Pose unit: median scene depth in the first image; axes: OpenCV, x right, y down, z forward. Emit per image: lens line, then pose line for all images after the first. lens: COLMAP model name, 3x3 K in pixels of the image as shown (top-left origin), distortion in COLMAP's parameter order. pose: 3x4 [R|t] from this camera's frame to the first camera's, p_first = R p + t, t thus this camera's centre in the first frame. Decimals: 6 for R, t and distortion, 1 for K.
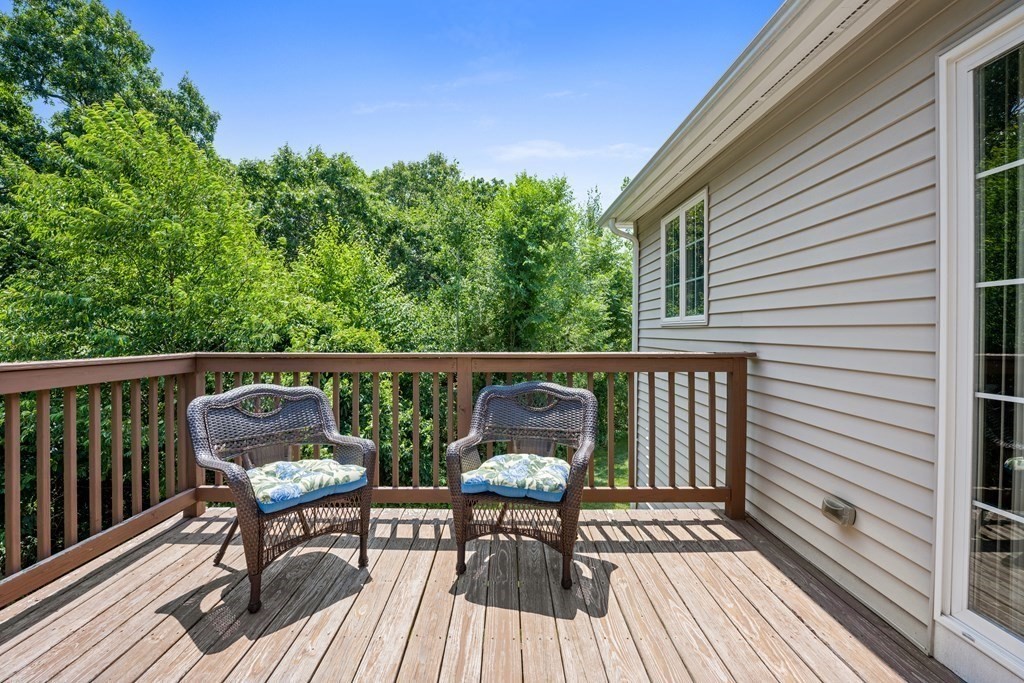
lens RADIAL K [[453.6, 0, 512.0], [0, 453.6, 341.5], [0, 0, 1]] dist [0.000920, -0.000125]
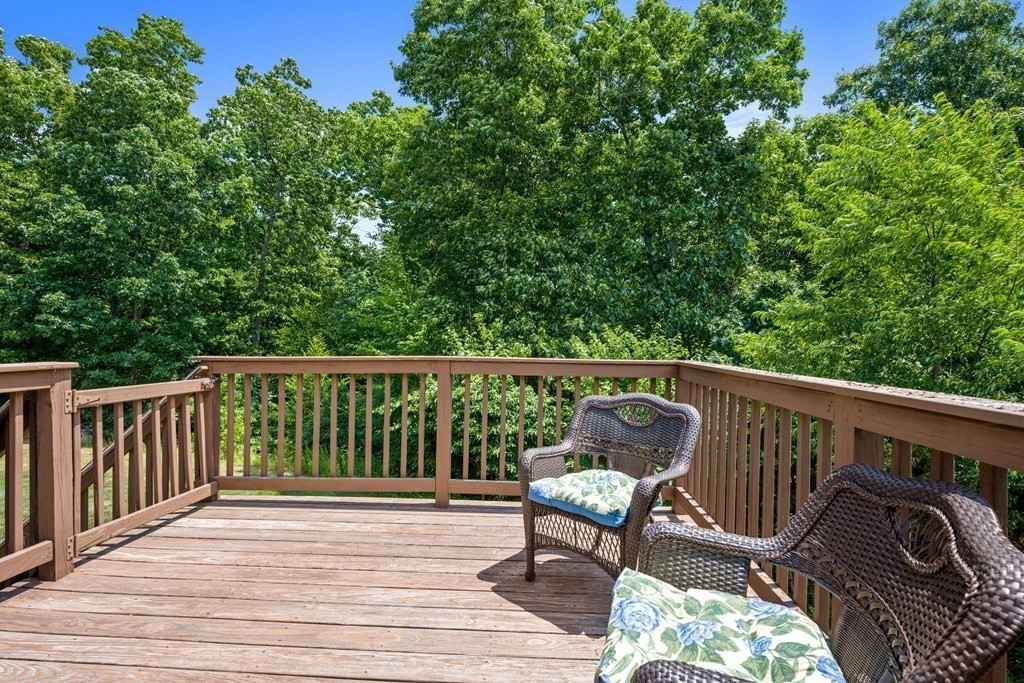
lens RADIAL K [[453.6, 0, 512.0], [0, 453.6, 341.5], [0, 0, 1]] dist [0.000920, -0.000125]
pose [[-0.076728, -0.001211, -0.997051, 0.565049], [-0.028494, 0.999593, 0.000979, -0.015392], [0.996645, 0.028485, -0.076731, 0.965452]]
